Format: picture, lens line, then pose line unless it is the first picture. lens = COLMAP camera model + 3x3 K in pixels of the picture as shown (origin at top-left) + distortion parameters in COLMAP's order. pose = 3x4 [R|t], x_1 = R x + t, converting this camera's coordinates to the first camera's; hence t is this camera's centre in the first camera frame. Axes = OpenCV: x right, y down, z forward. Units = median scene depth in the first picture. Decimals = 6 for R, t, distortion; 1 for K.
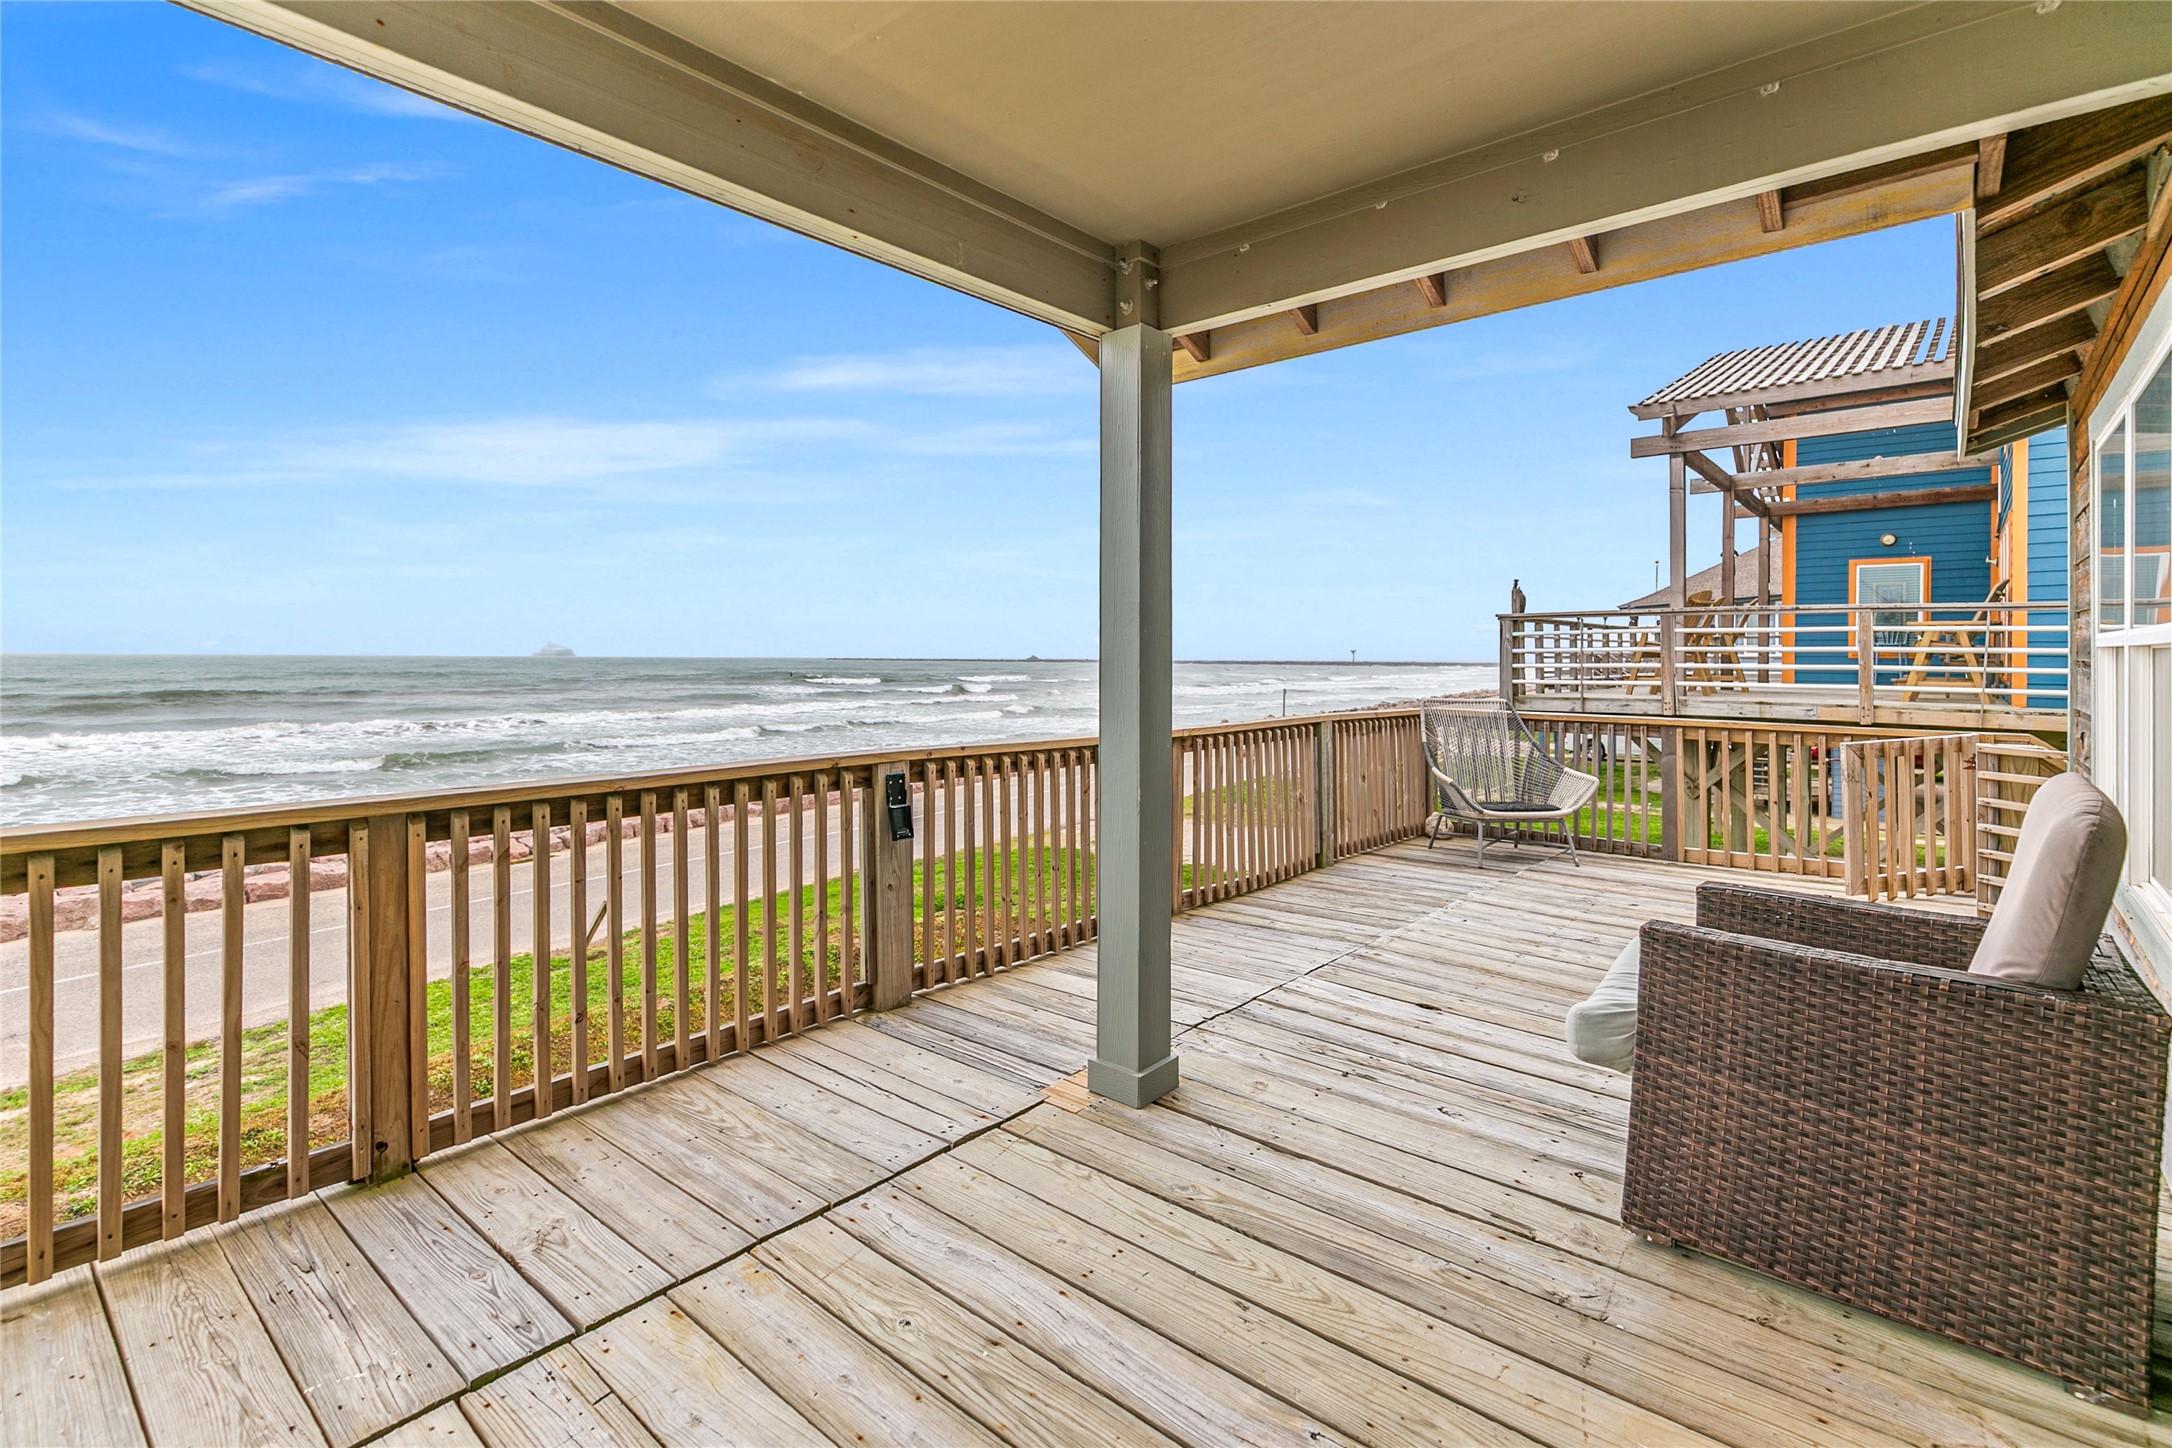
lens RADIAL K [[1018.0, 0, 1086.3], [0, 1018.0, 655.6], [0, 0, 1]] dist [0.043656, 0.000111]
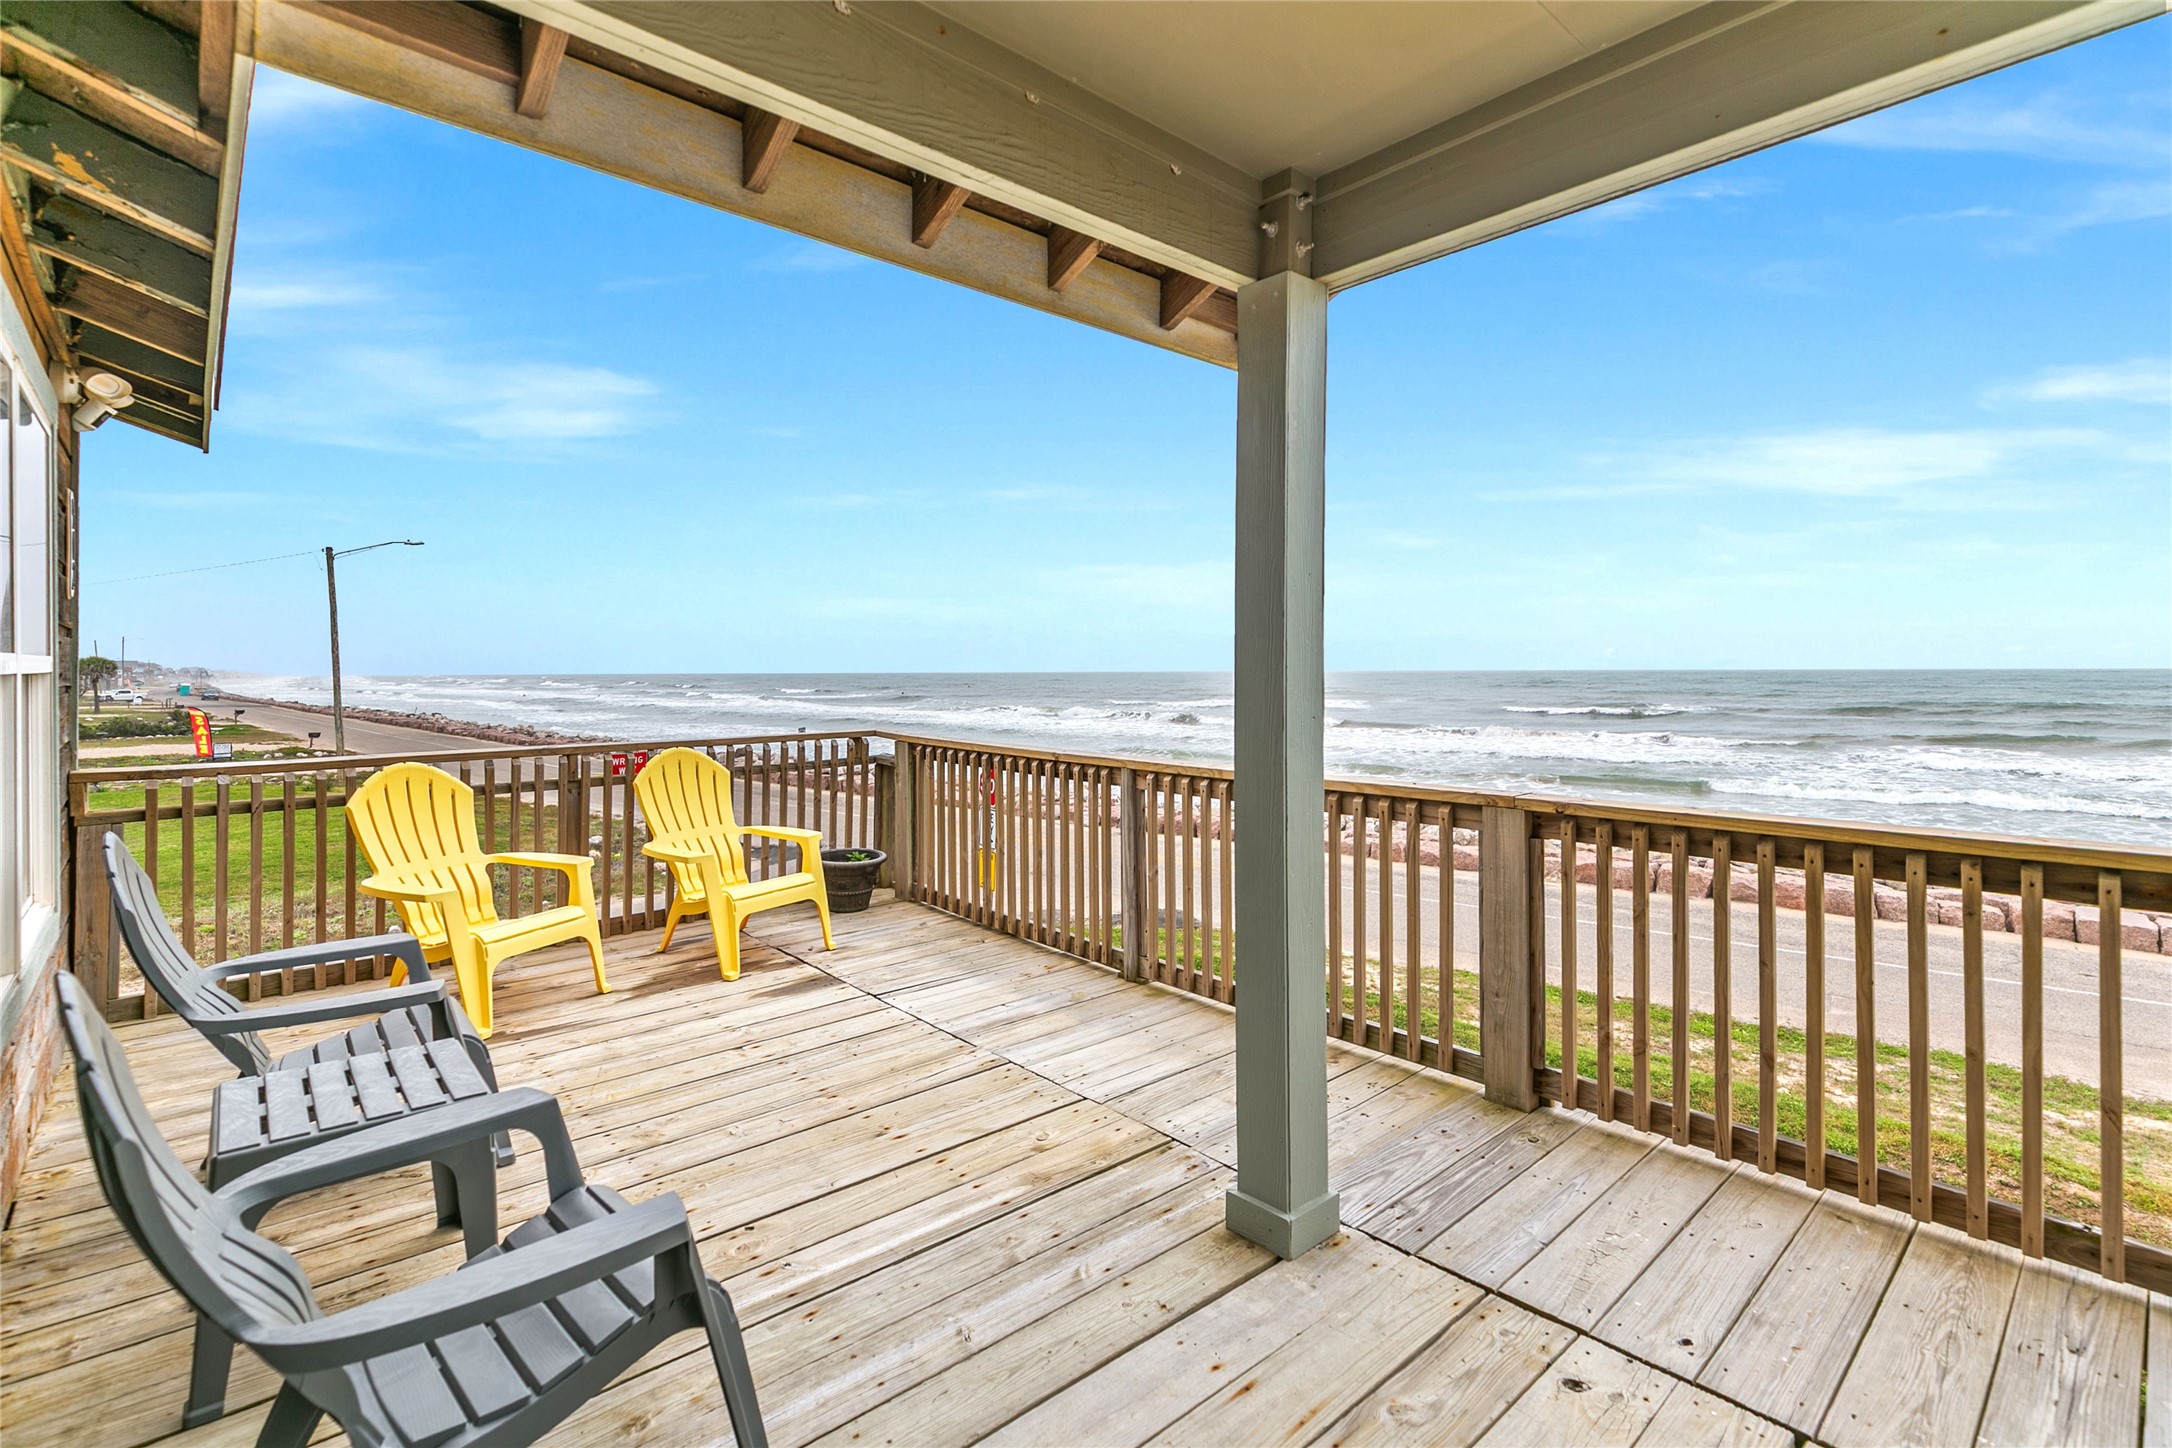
lens RADIAL K [[993.9, 0, 1077.1], [0, 993.9, 692.3], [0, 0, 1]] dist [0.013901, -0.009967]
pose [[-0.128028, 0.008901, -0.991731, 0.238290], [0.003128, 0.999958, 0.008571, 0.001788], [0.991766, -0.002005, -0.128050, 0.274922]]
